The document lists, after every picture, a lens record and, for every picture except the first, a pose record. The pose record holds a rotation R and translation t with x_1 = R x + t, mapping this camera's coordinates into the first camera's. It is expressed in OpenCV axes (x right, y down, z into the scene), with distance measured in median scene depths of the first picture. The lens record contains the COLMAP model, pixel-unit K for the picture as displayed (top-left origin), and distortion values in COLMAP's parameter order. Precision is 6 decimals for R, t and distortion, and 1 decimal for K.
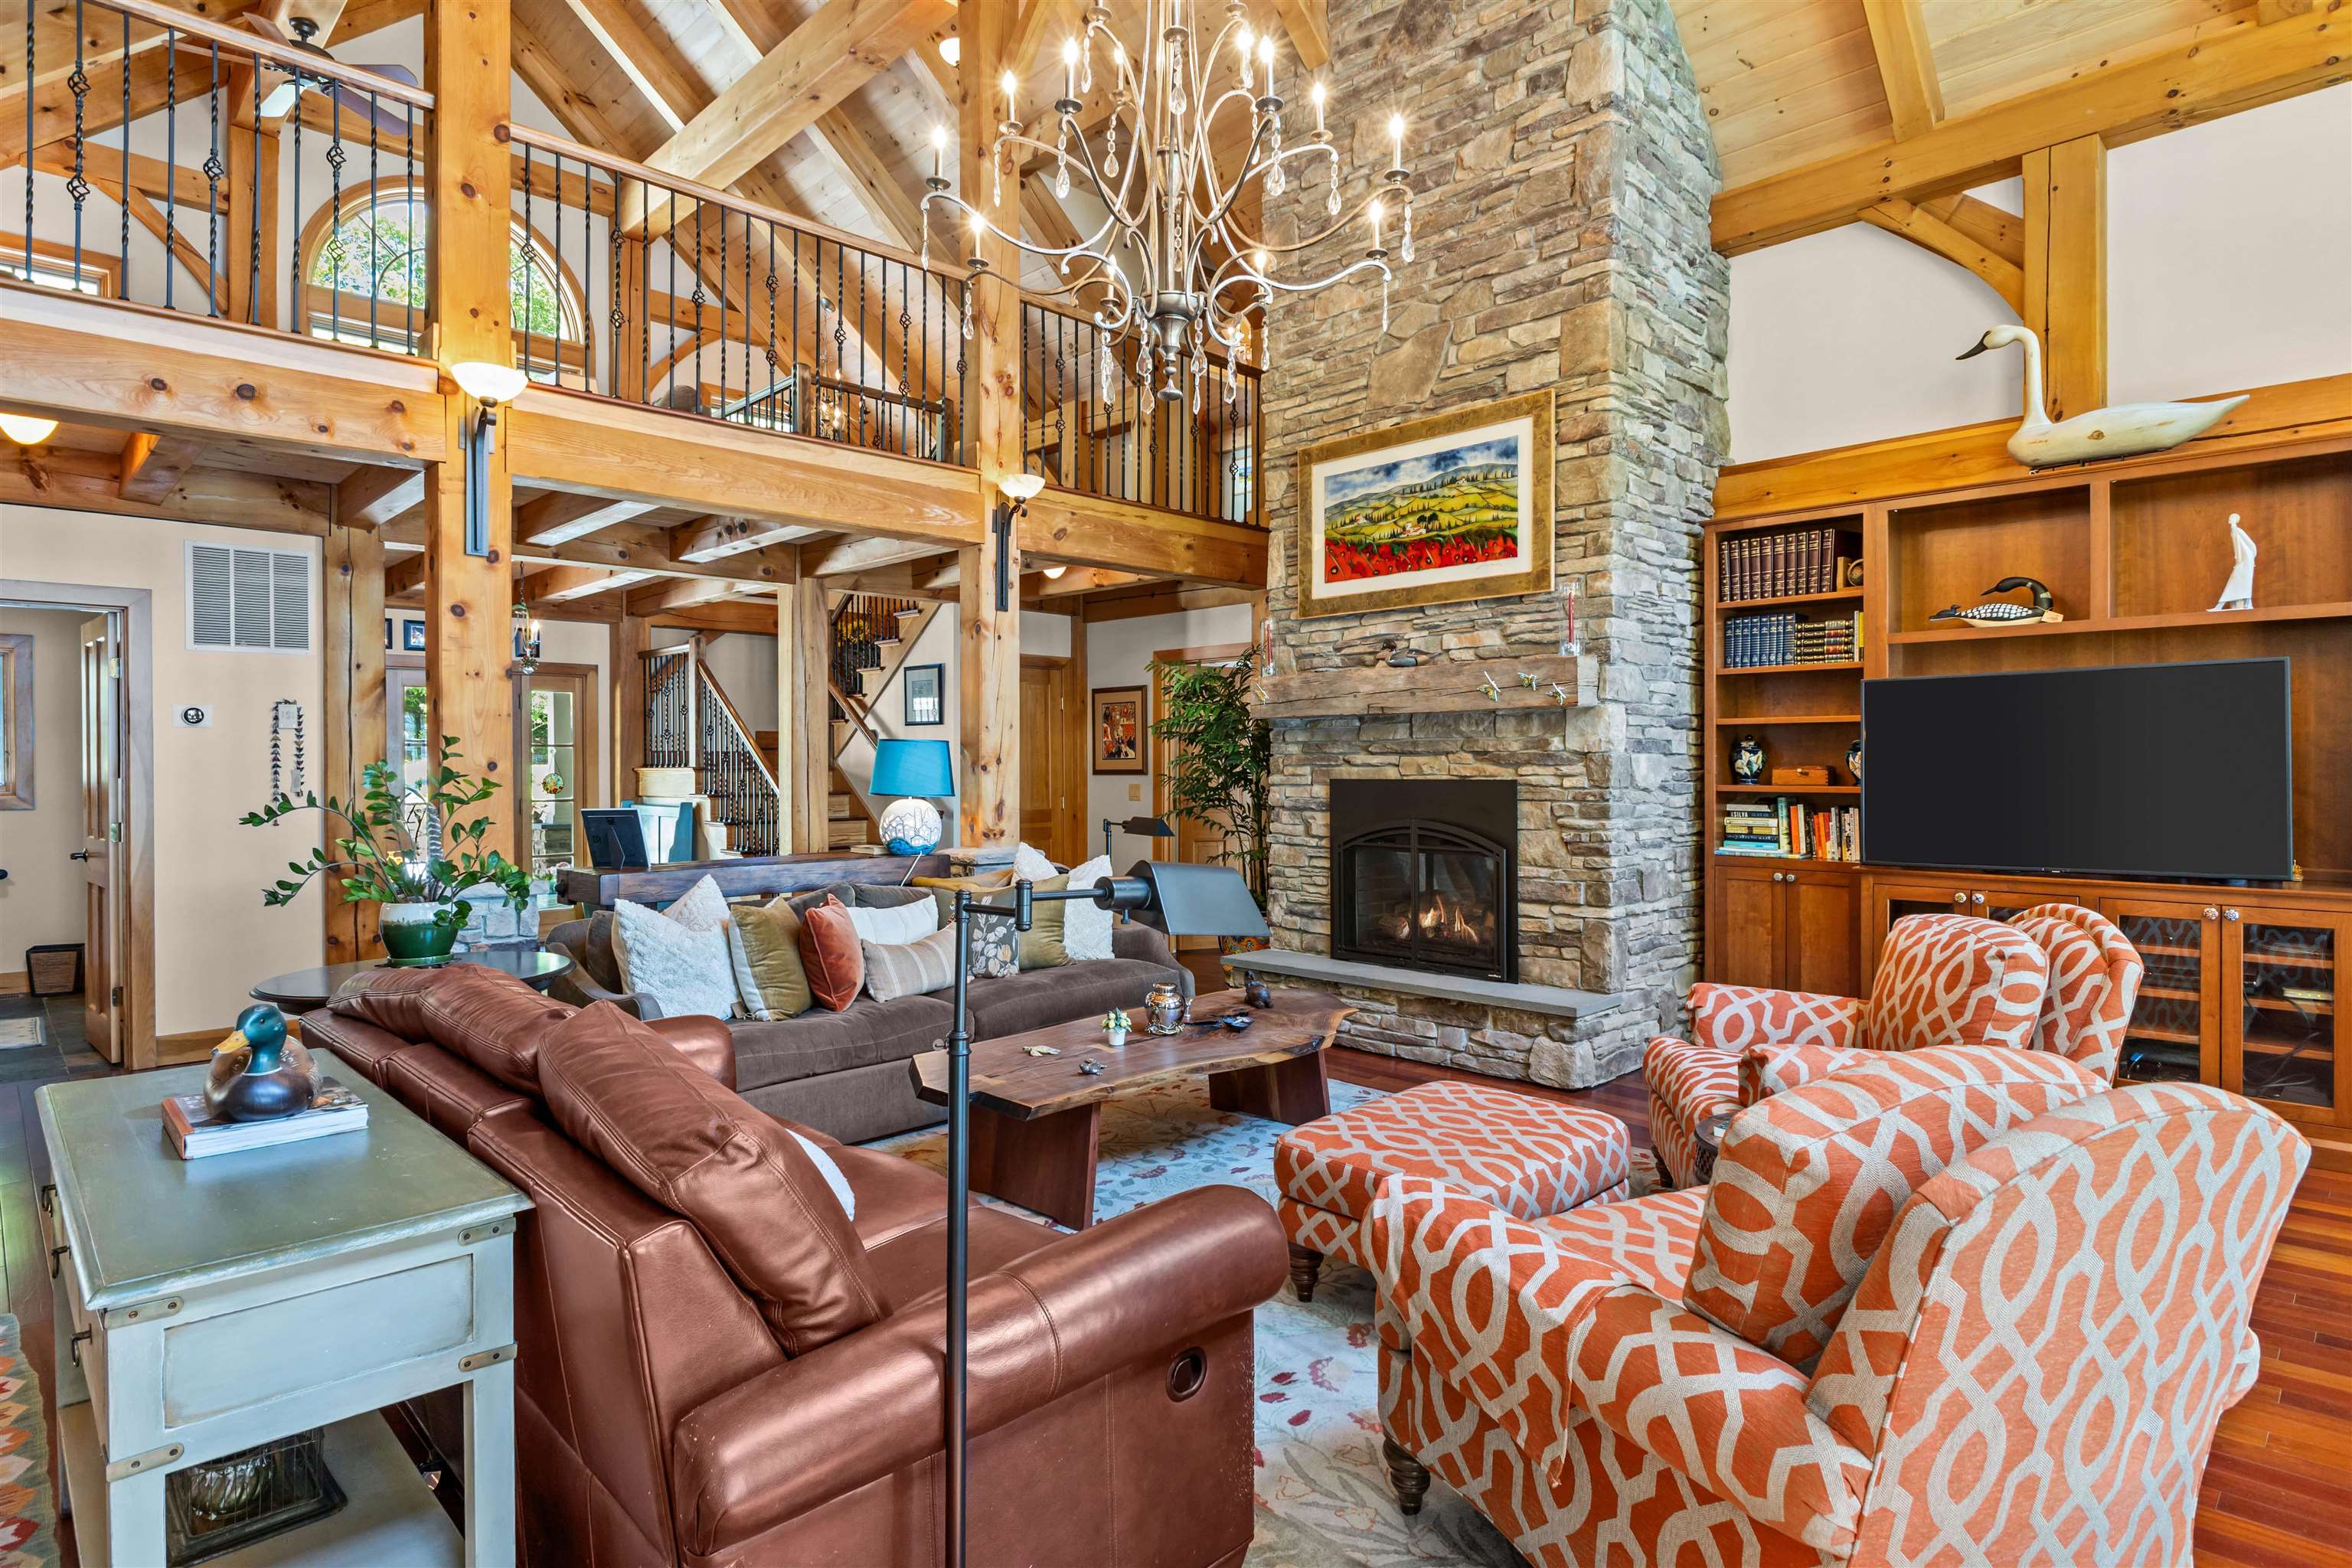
lens RADIAL K [[1269.8, 0, 1176.0], [0, 1269.8, 784.0], [0, 0, 1]] dist [-0.006219, -0.000620]
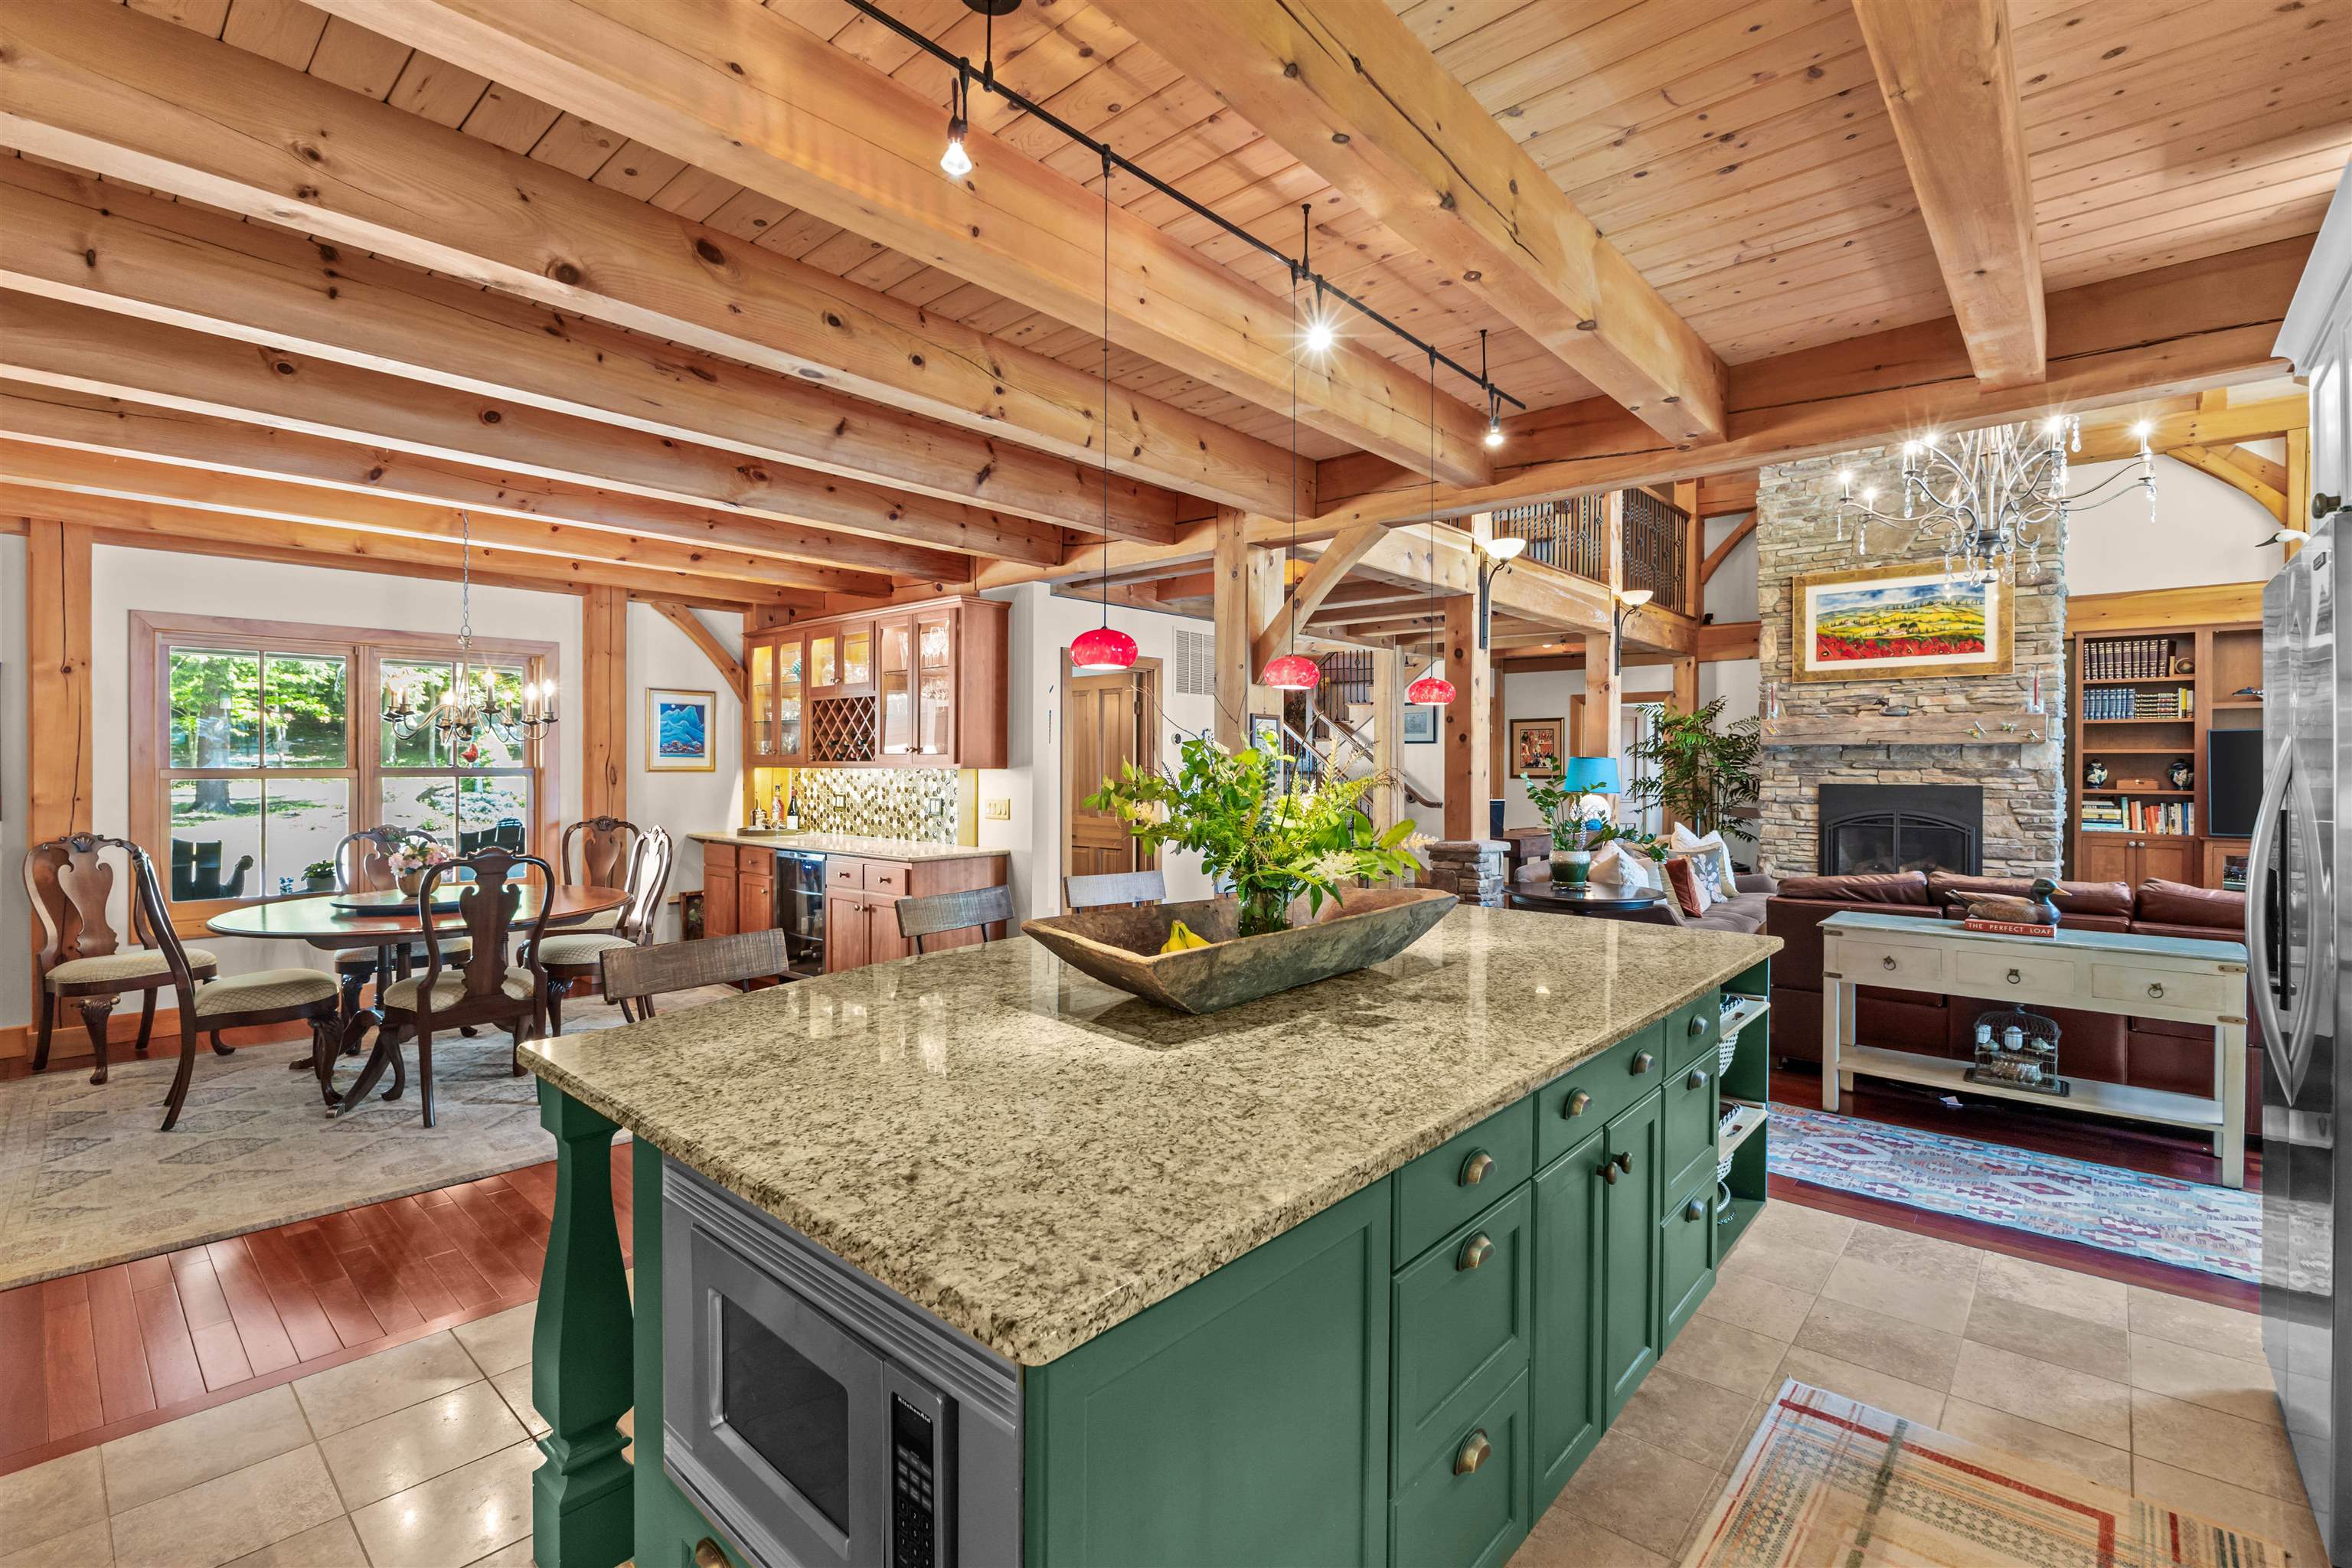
lens RADIAL K [[1063.6, 0, 1178.9], [0, 1063.6, 778.8], [0, 0, 1]] dist [-0.010606, 0.001129]
pose [[0.997010, 0.006011, 0.077036, -0.866943], [-0.005856, 0.999980, -0.002239, -0.002989], [-0.077048, 0.001781, 0.997026, -0.296223]]
